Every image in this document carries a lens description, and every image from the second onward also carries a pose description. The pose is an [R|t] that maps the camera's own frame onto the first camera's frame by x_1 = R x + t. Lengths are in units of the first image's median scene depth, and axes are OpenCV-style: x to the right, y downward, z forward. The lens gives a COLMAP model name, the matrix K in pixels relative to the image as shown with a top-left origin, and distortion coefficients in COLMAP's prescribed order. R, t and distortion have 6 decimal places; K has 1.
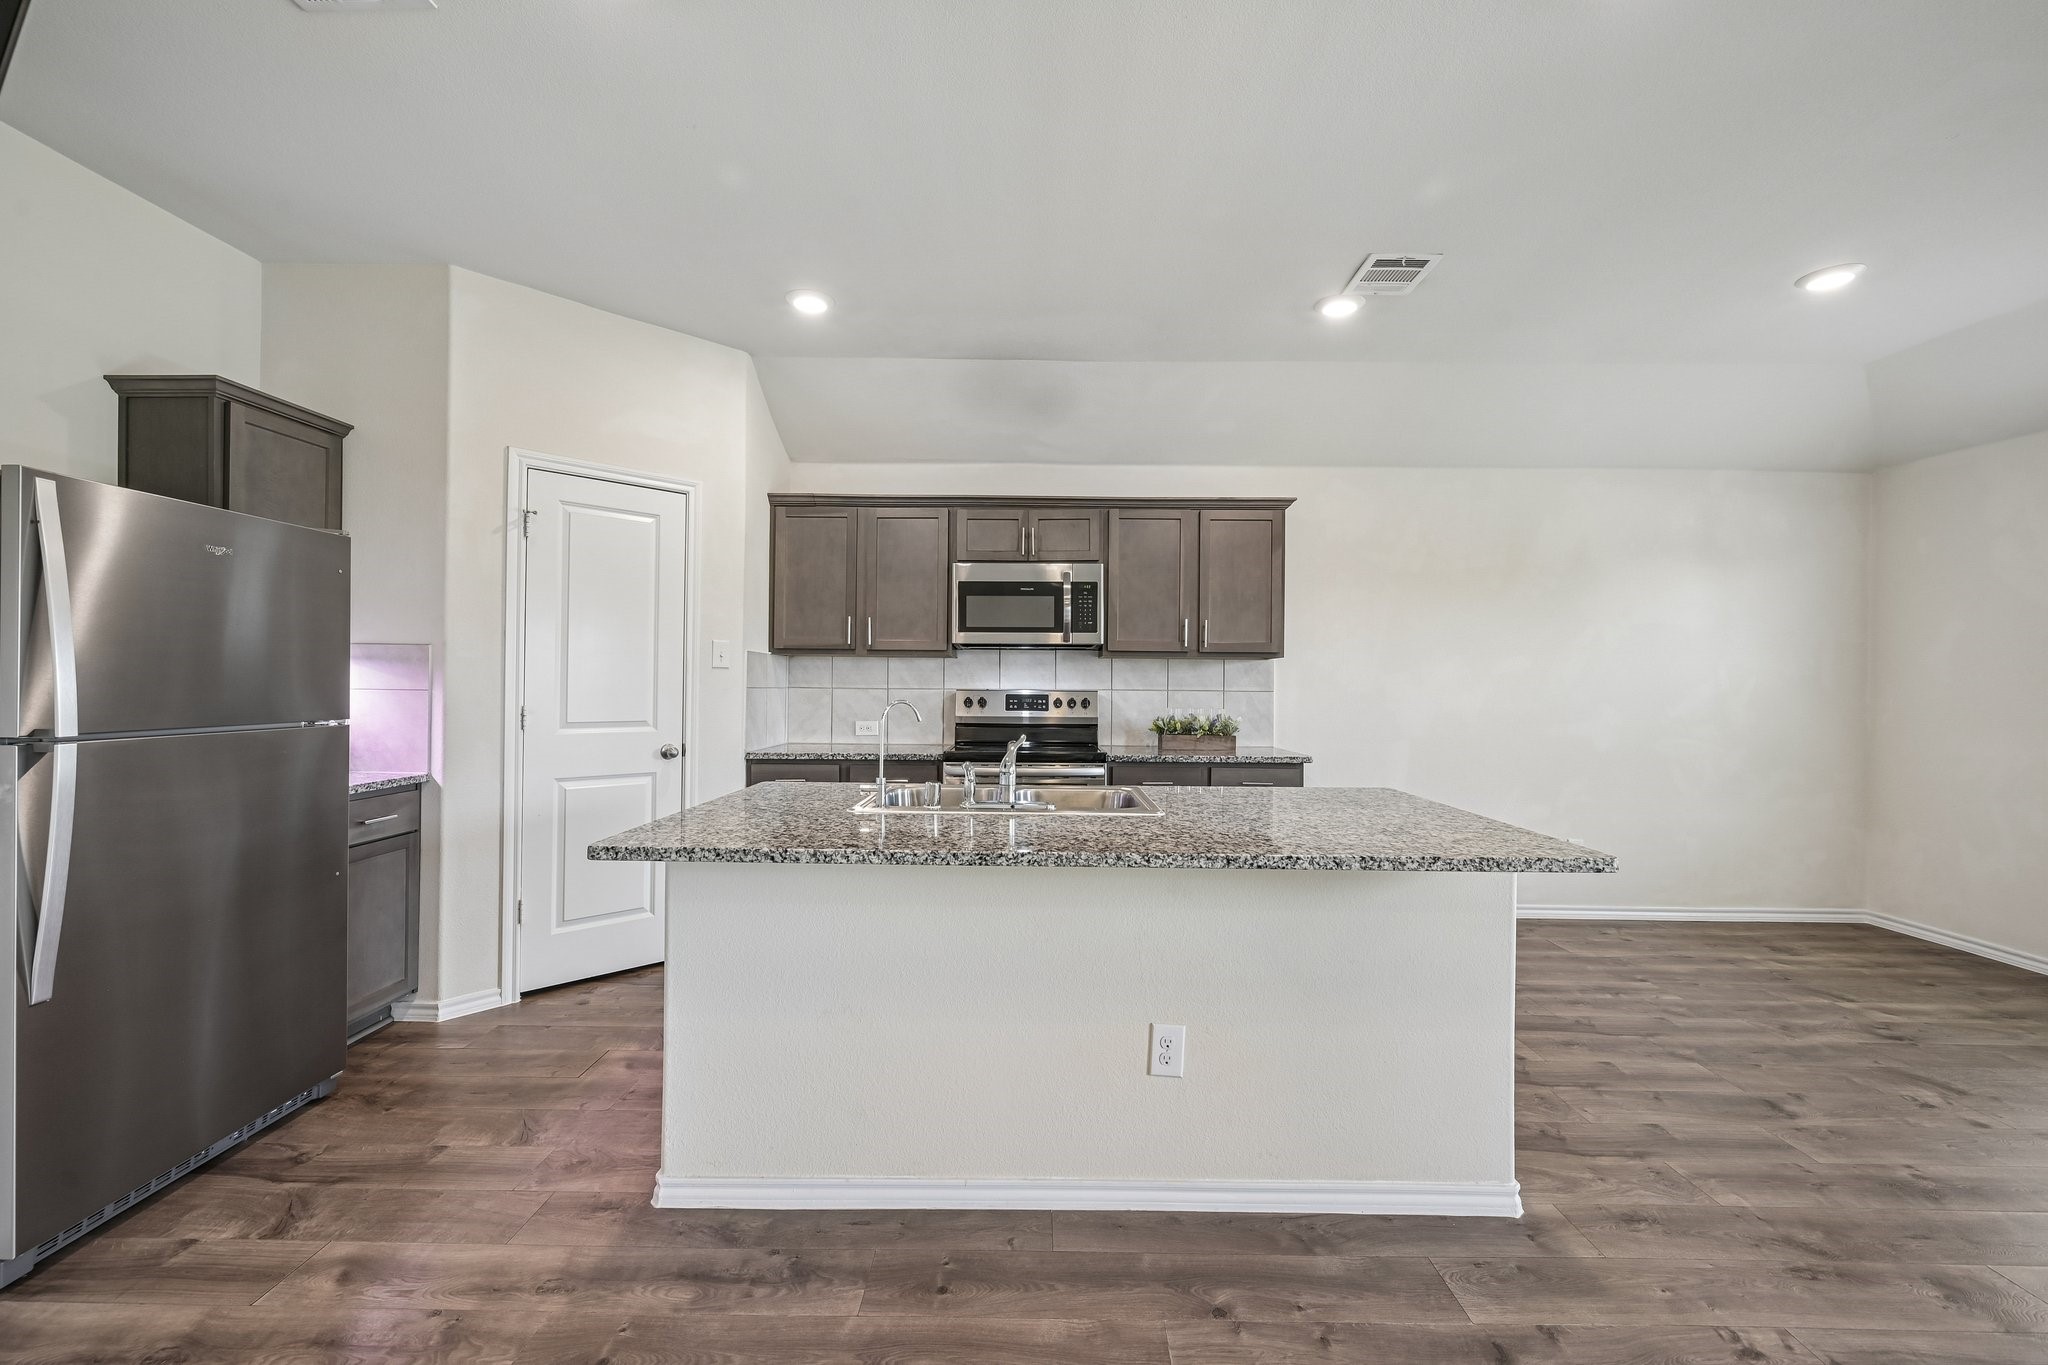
lens RADIAL K [[843.7, 0, 1024.0], [0, 843.7, 682.5], [0, 0, 1]] dist [-0.004080, -0.000153]
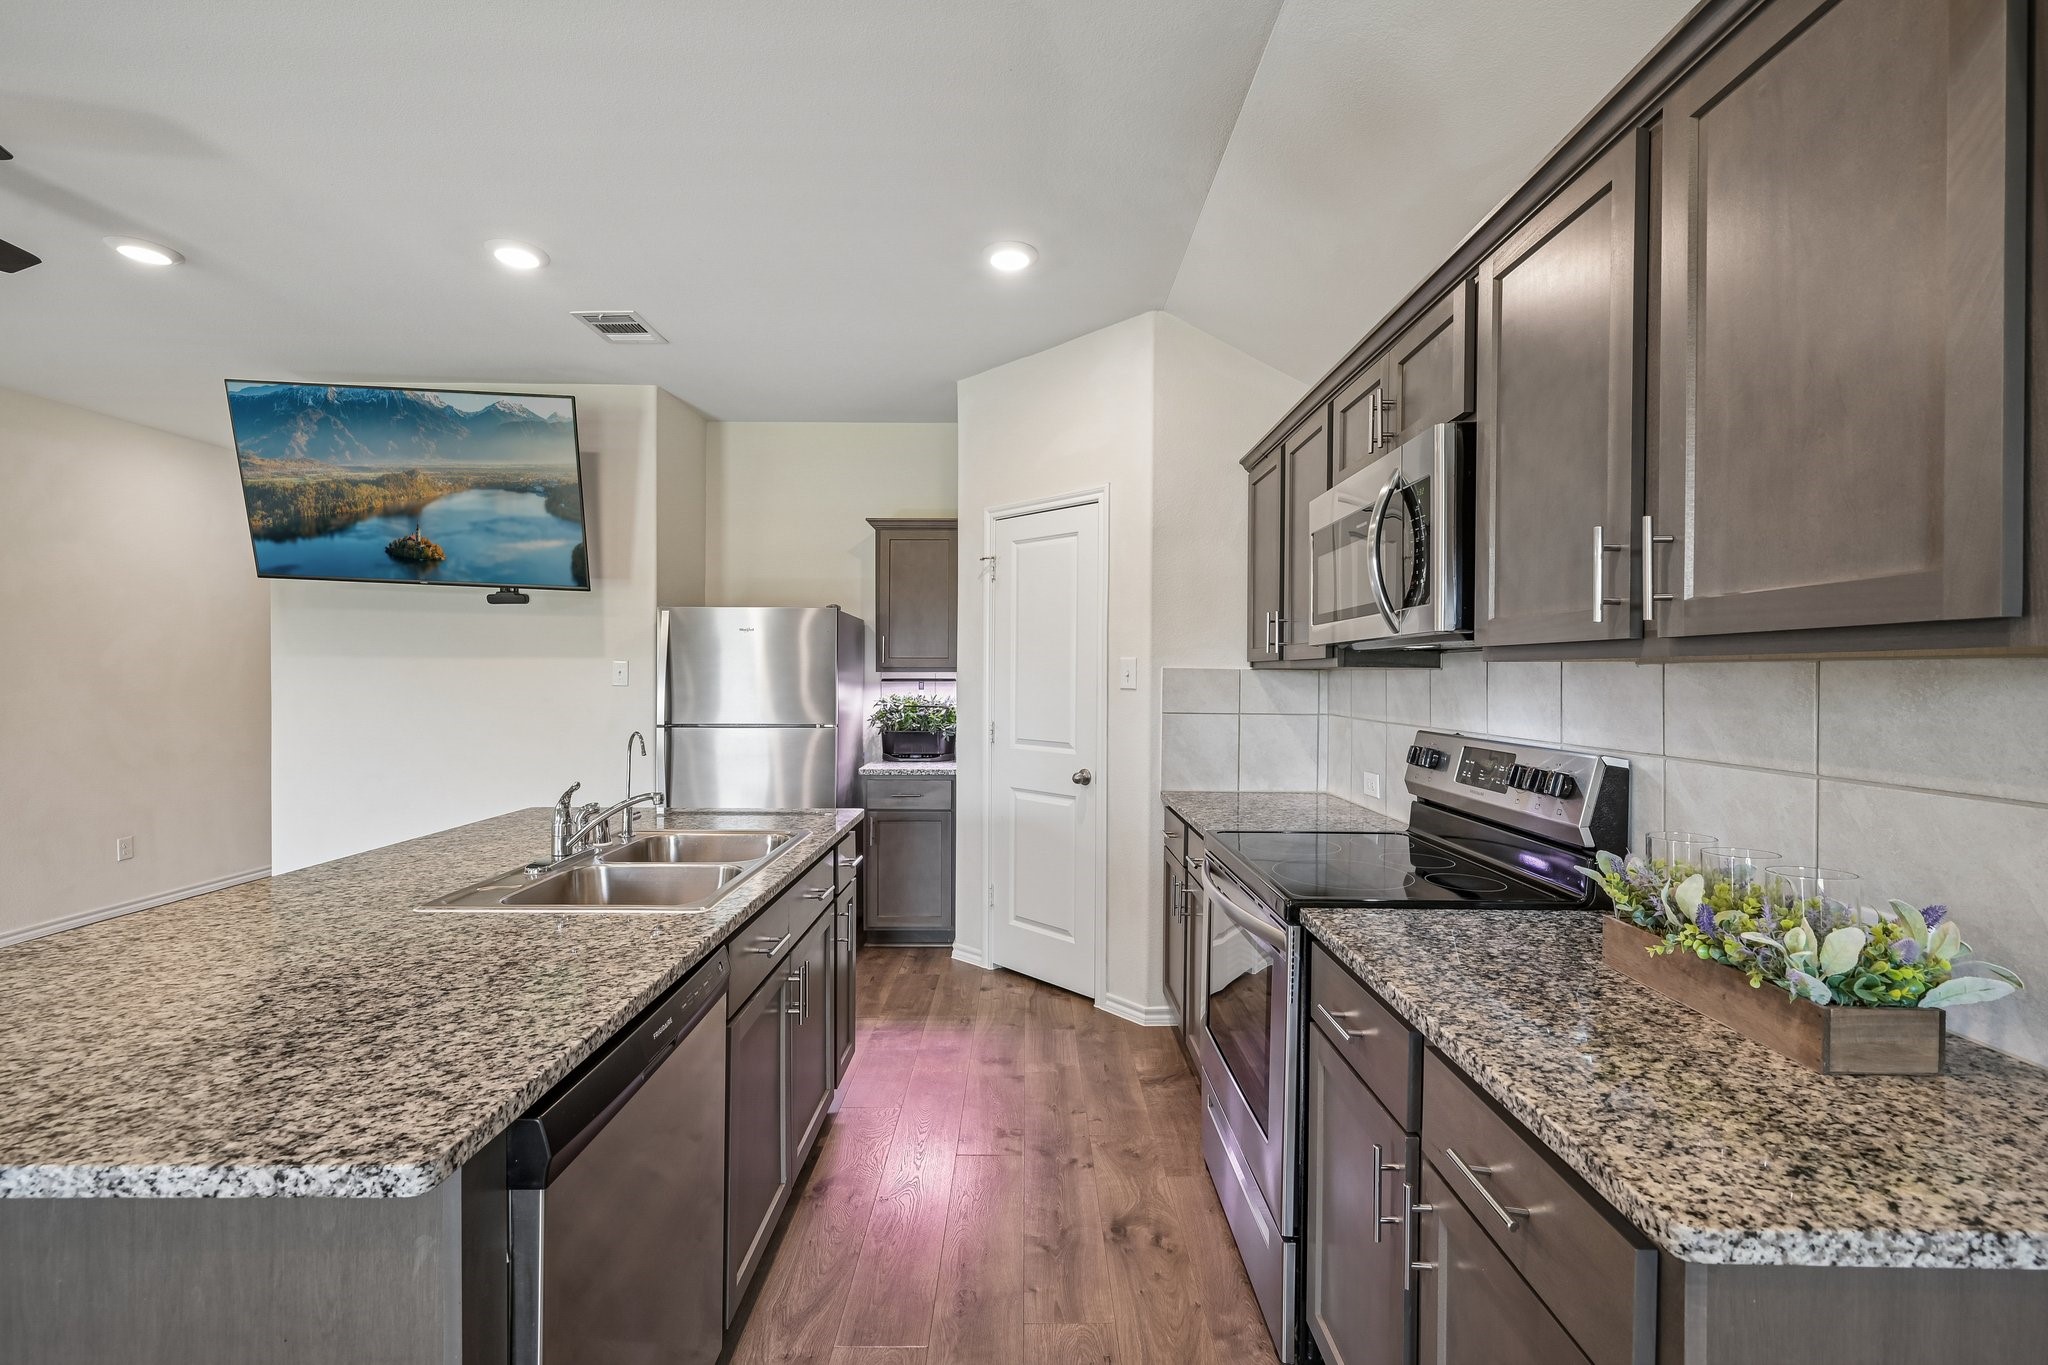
lens RADIAL K [[862.3, 0, 1024.0], [0, 862.3, 682.5], [0, 0, 1]] dist [-0.001769, -0.000127]
pose [[0.025661, -0.001348, -0.999670, 0.484312], [-0.009050, 0.999958, -0.001580, -0.019997], [0.999630, 0.009088, 0.025648, 0.791852]]
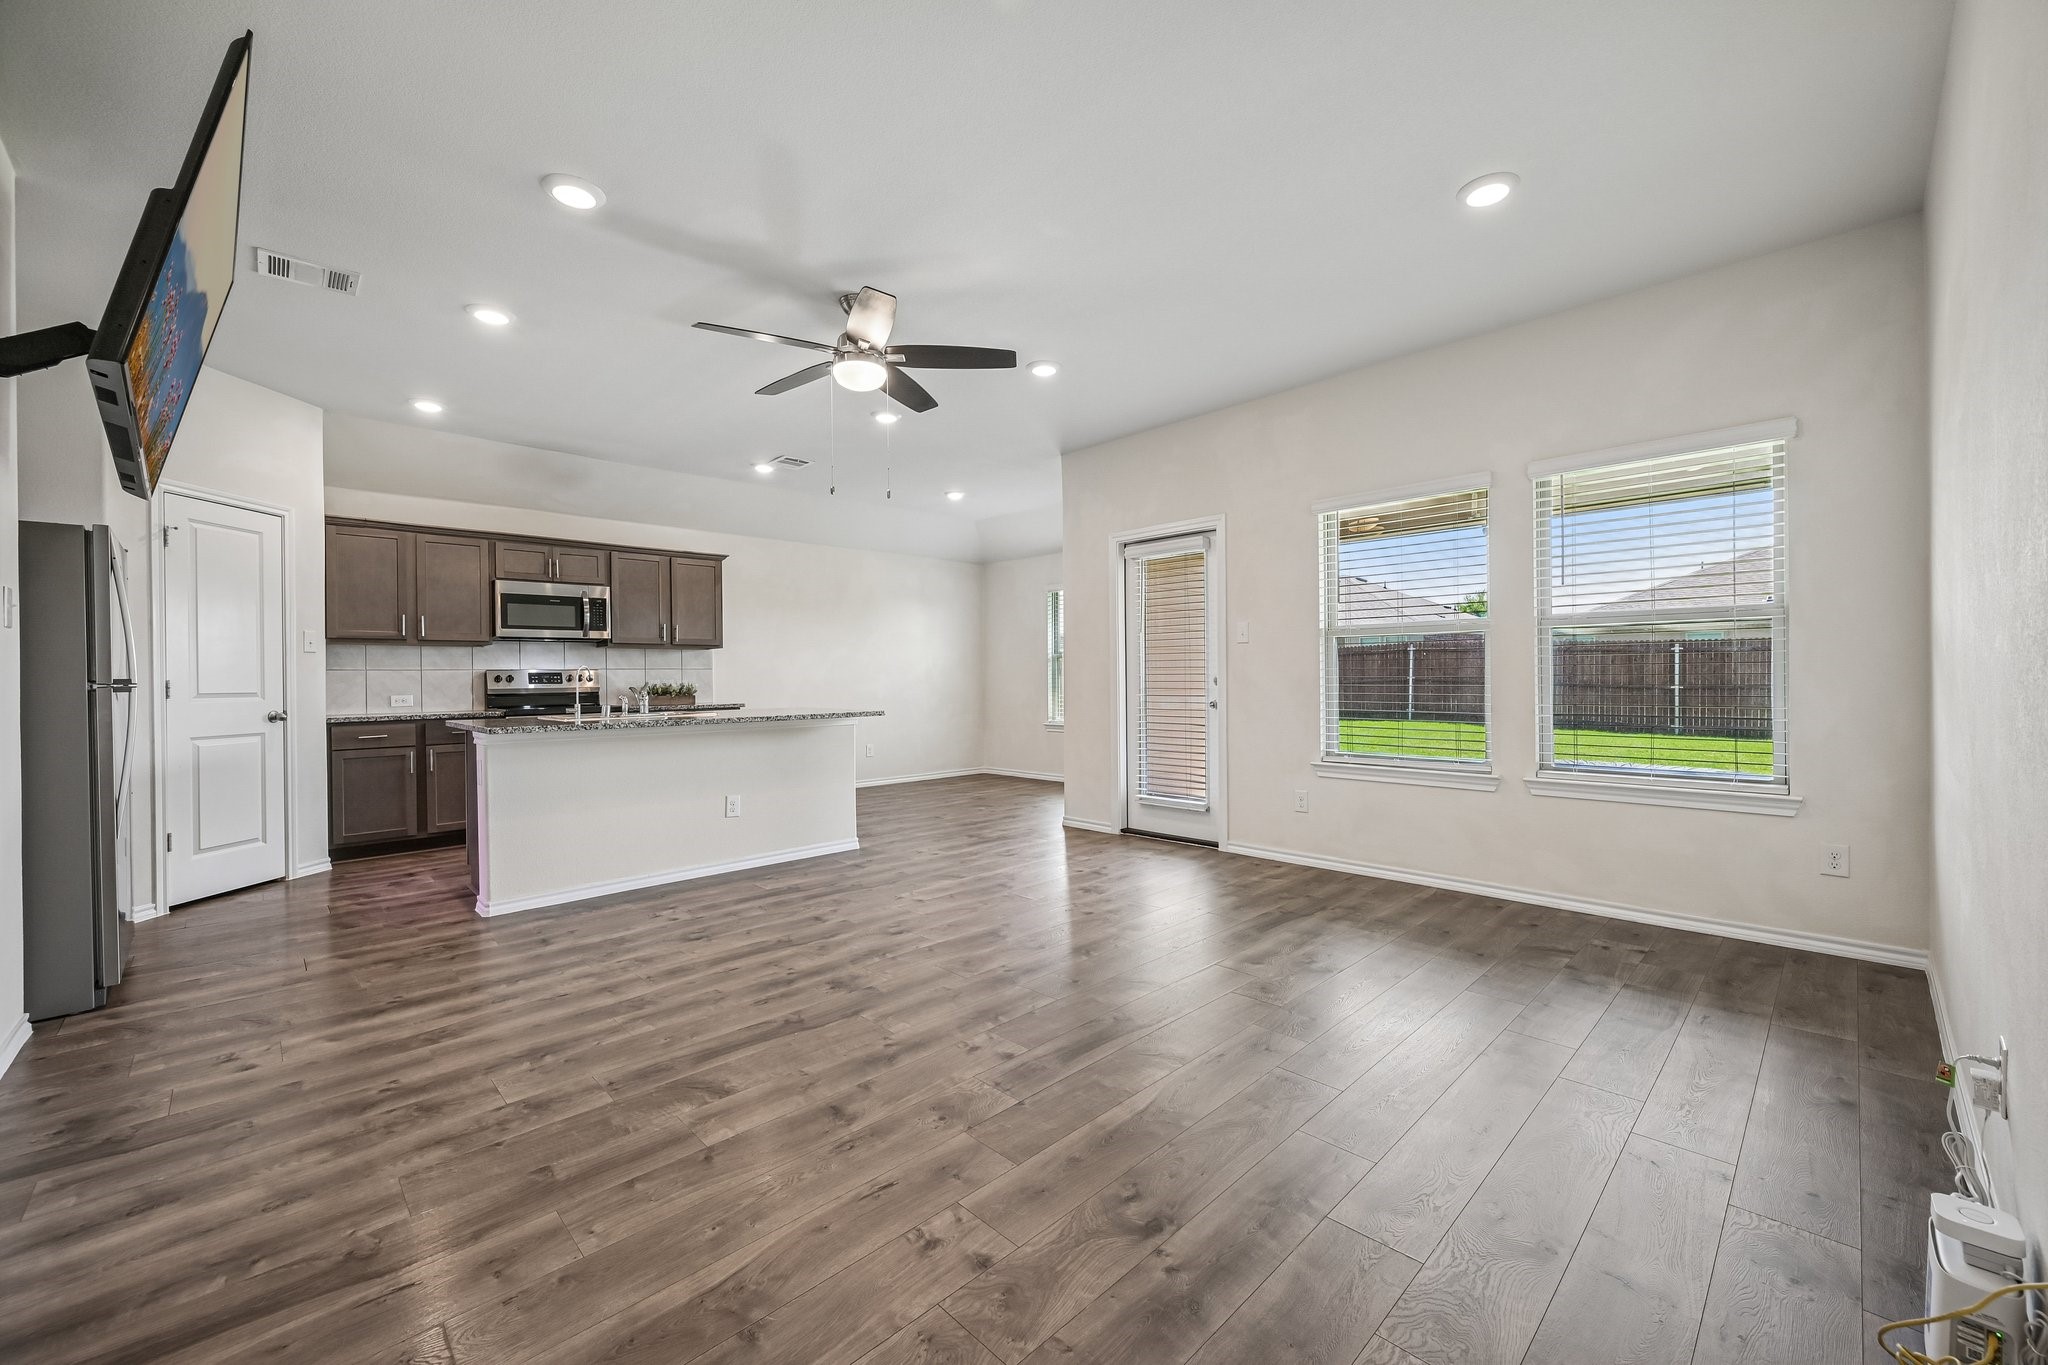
lens RADIAL K [[805.9, 0, 1024.0], [0, 805.9, 682.5], [0, 0, 1]] dist [-0.001094, -0.000149]
pose [[0.712825, -0.021985, 0.700997, -0.401722], [0.019195, 0.999746, 0.011836, 0.032118], [-0.701079, 0.005019, 0.713066, -0.586662]]
